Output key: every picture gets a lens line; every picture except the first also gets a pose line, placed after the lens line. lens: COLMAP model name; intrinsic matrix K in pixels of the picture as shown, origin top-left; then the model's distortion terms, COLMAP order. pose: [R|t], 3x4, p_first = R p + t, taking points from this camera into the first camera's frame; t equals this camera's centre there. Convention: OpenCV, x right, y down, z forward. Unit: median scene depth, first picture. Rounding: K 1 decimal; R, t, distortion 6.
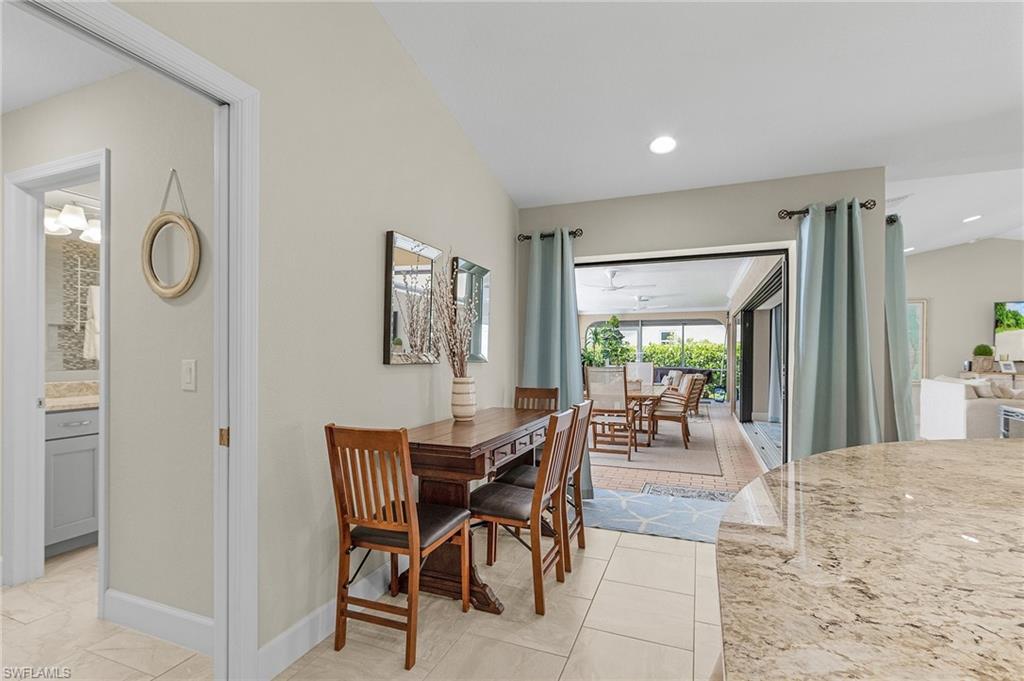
lens RADIAL K [[471.6, 0, 519.6], [0, 471.6, 350.5], [0, 0, 1]] dist [0.000418, -0.000687]
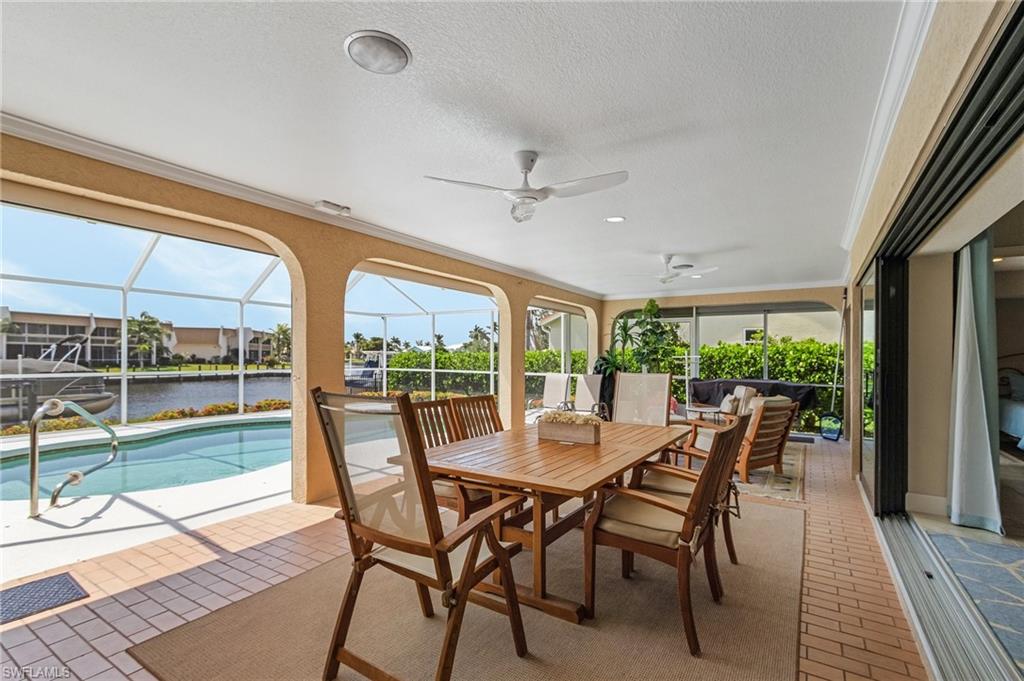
lens RADIAL K [[471.6, 0, 508.6], [0, 471.6, 343.7], [0, 0, 1]] dist [0.000418, -0.000687]
pose [[0.978248, 0.002768, -0.207419, 0.146563], [-0.007561, 0.999722, -0.022315, 0.004195], [0.207300, 0.023398, 0.977998, 0.324423]]
